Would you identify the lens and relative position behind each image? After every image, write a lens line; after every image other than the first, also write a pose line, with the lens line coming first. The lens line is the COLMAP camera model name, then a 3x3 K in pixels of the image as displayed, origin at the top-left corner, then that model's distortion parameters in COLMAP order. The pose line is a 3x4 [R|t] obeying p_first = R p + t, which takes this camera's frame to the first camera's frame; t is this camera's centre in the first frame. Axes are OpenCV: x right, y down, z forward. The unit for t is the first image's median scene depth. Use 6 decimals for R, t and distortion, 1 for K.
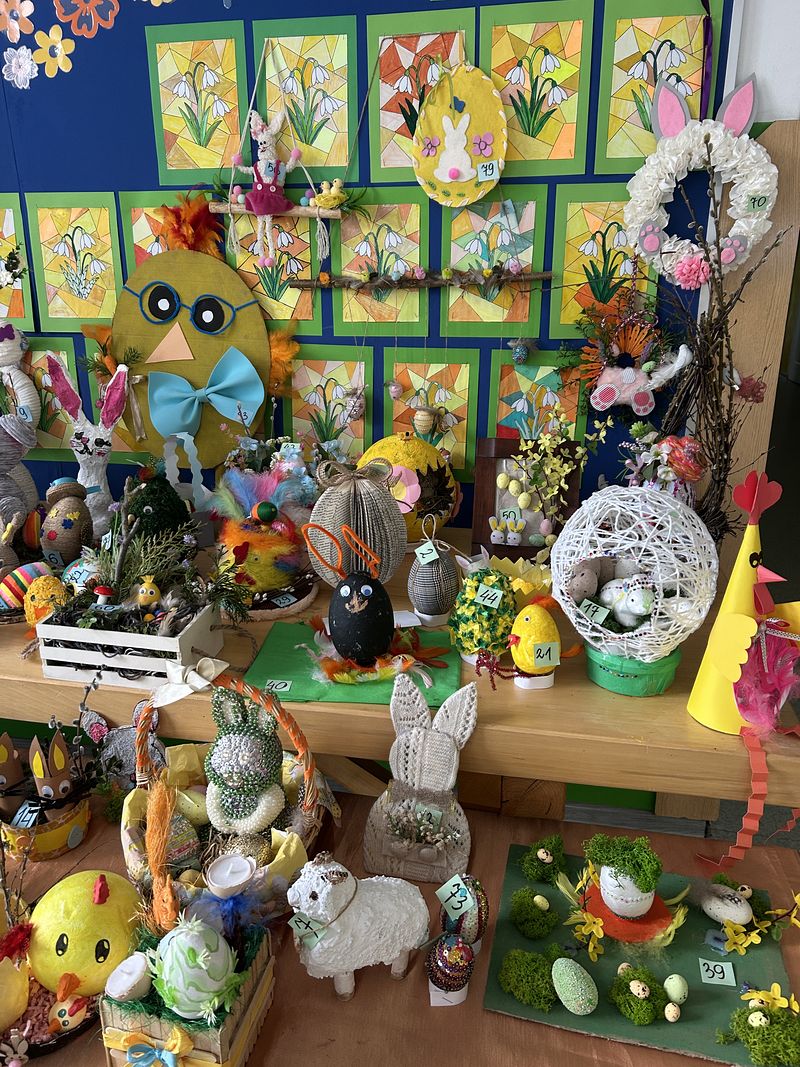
lens RADIAL K [[793.5, 0, 397.3], [0, 793.5, 537.0], [0, 0, 1]] dist [0.032874, -0.043663]
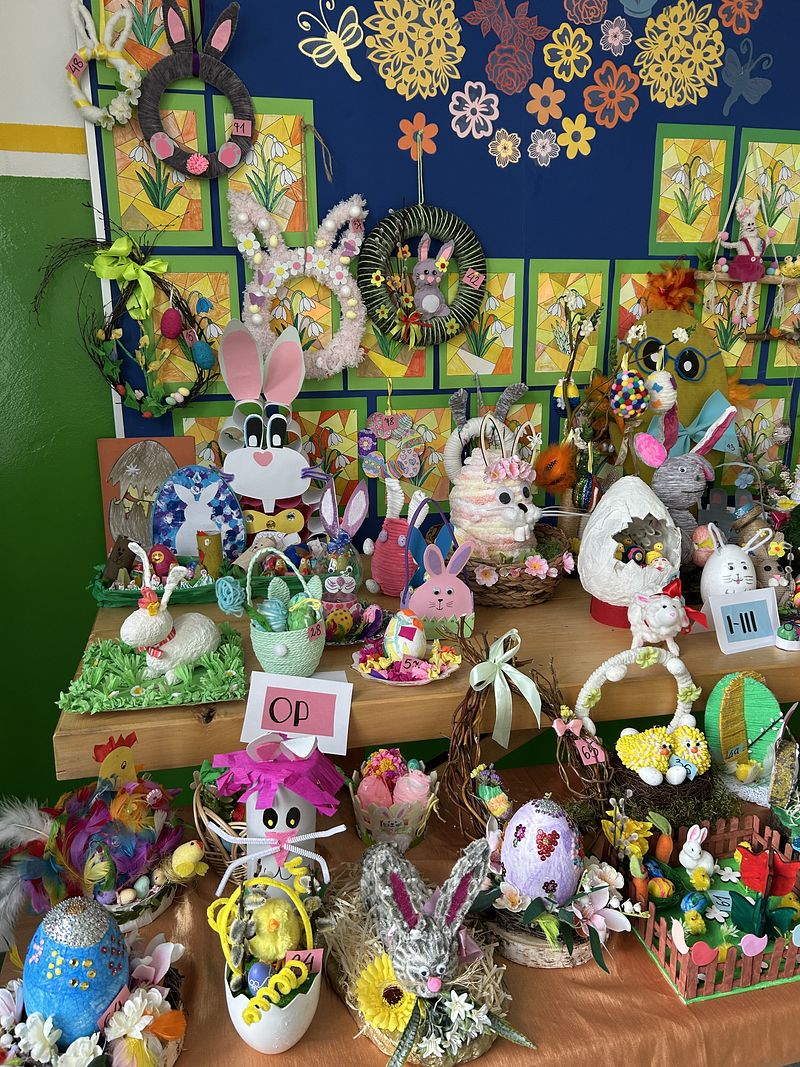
lens RADIAL K [[793.5, 0, 370.0], [0, 793.5, 542.6], [0, 0, 1]] dist [0.032874, -0.043663]
pose [[0.924251, -0.107652, 0.366295, -1.174123], [0.131796, 0.990409, -0.041479, -0.036185], [-0.358316, 0.086613, 0.929574, 0.112232]]
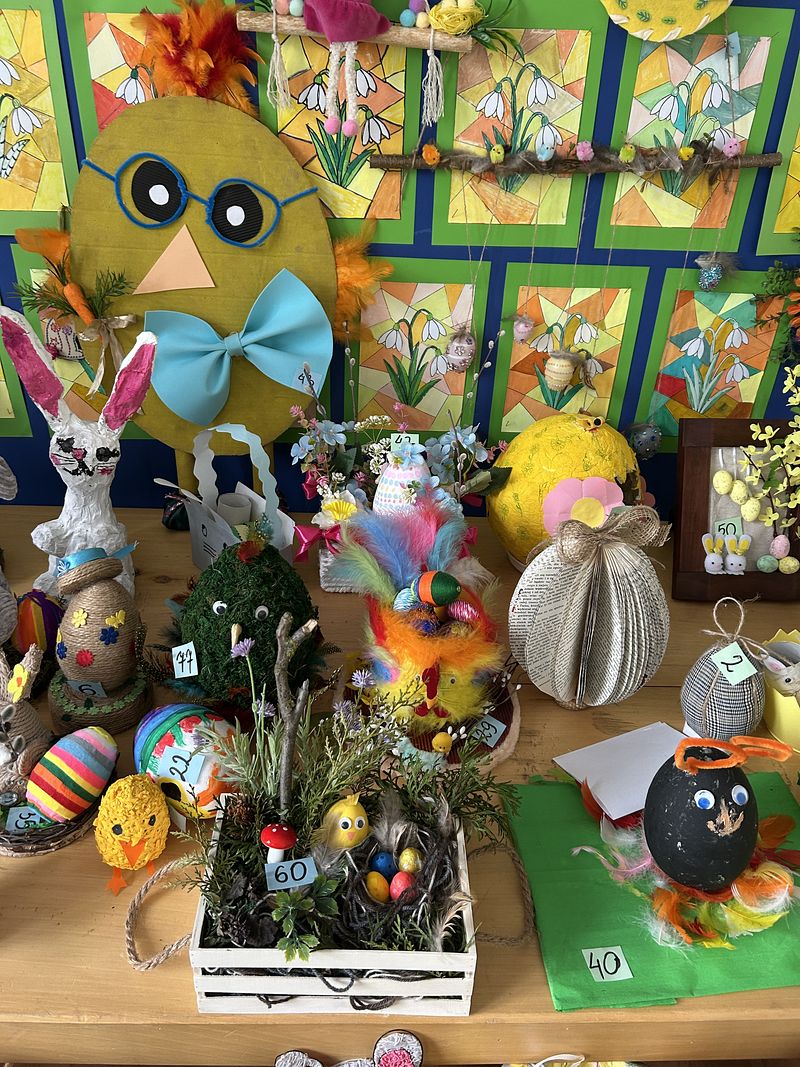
lens RADIAL K [[793.5, 0, 397.4], [0, 793.5, 532.9], [0, 0, 1]] dist [0.032874, -0.043663]
pose [[0.978907, -0.077896, 0.188873, -0.263296], [0.033408, 0.973050, 0.228163, -0.183268], [-0.201556, -0.217041, 0.955128, 0.350574]]
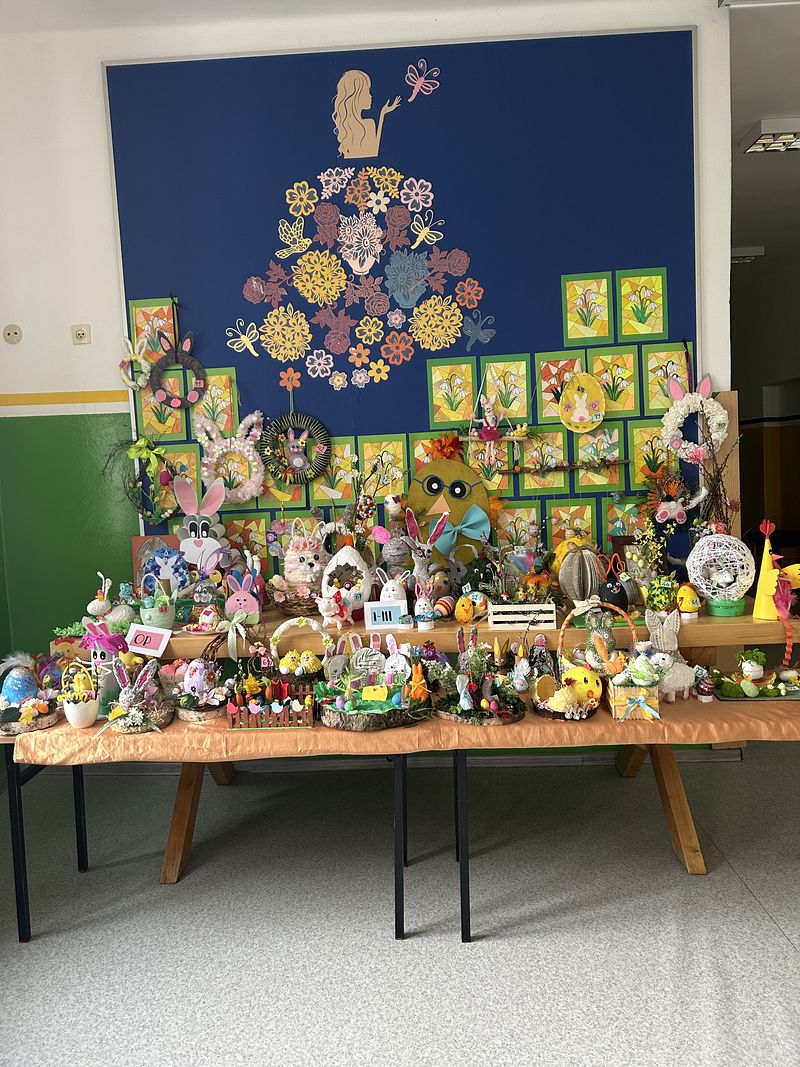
lens RADIAL K [[793.5, 0, 381.9], [0, 793.5, 545.2], [0, 0, 1]] dist [0.032874, -0.043663]
pose [[0.990313, -0.061787, 0.124347, -0.708330], [0.089342, 0.969081, -0.230000, 0.302245], [-0.106291, 0.238881, 0.965214, -0.878809]]
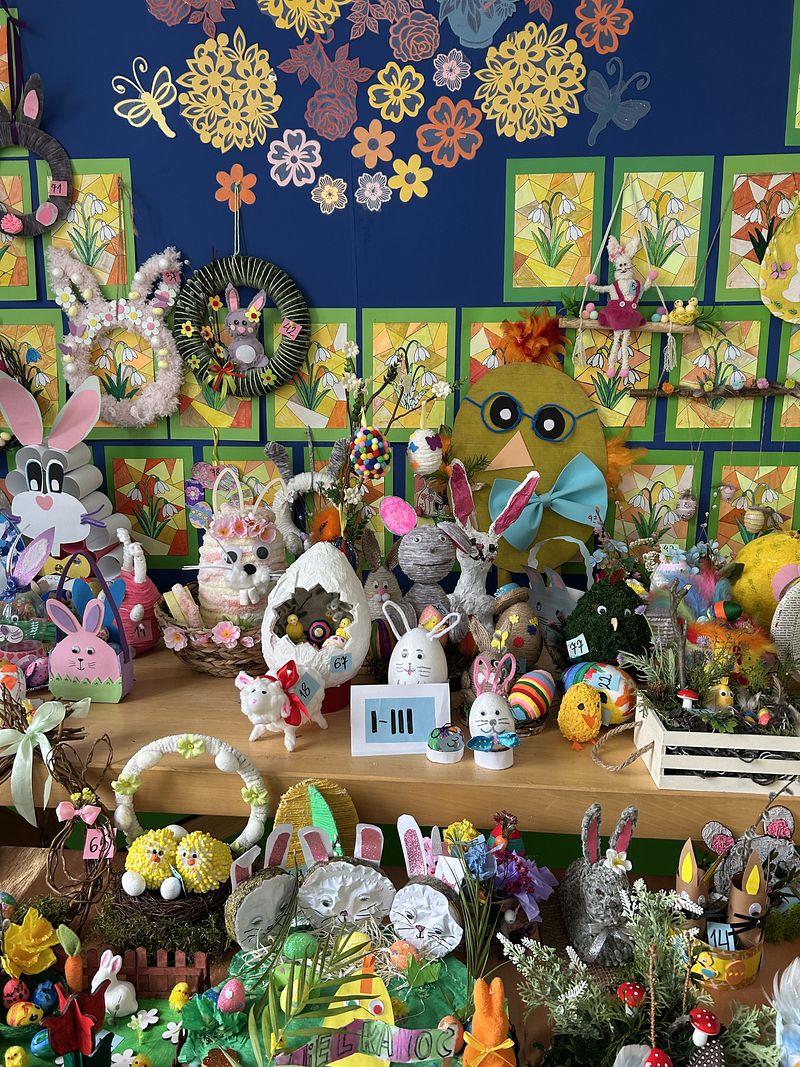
lens RADIAL K [[793.5, 0, 386.9], [0, 793.5, 542.1], [0, 0, 1]] dist [0.032874, -0.043663]
pose [[0.993563, -0.022283, 0.111070, -0.589949], [0.036320, 0.991364, -0.126005, -0.005803], [-0.107303, 0.129228, 0.985792, 0.034723]]
